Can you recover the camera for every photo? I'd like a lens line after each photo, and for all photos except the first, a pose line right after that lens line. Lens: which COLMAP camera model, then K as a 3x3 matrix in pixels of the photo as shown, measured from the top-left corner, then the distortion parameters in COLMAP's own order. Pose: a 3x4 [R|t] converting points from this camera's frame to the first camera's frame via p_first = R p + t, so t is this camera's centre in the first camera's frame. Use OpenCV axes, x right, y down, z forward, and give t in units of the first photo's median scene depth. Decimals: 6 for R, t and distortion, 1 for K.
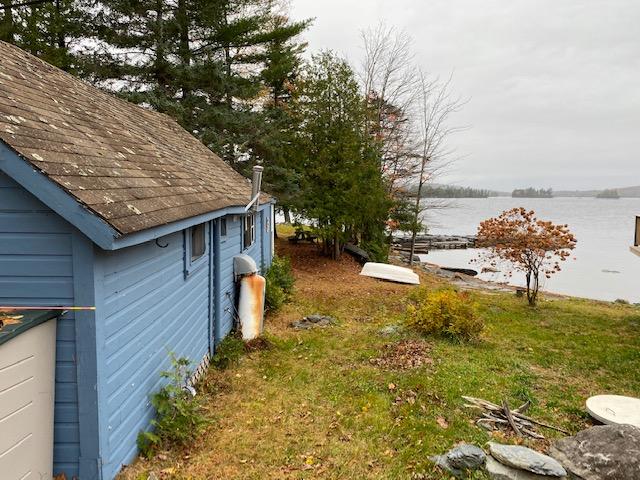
lens RADIAL K [[479.7, 0, 321.8], [0, 479.7, 242.3], [0, 0, 1]] dist [0.009161, -0.004662]
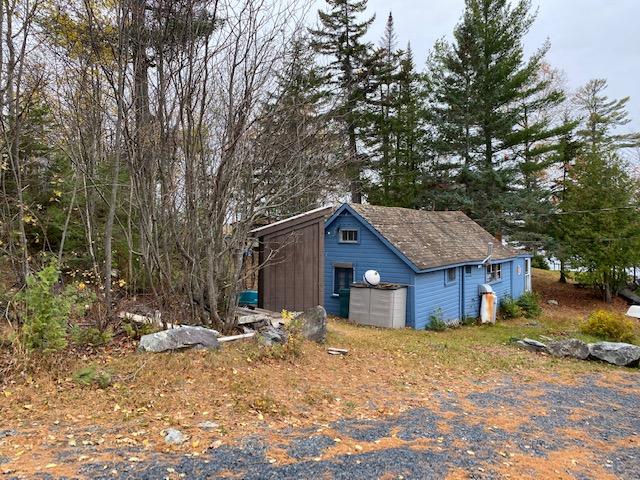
lens RADIAL K [[479.7, 0, 321.1], [0, 479.7, 240.6], [0, 0, 1]] dist [0.009161, -0.004662]
pose [[0.780316, -0.010947, -0.625289, 0.628889], [-0.051850, 0.995272, -0.082130, 0.052120], [0.623232, 0.096509, 0.776059, -1.163545]]
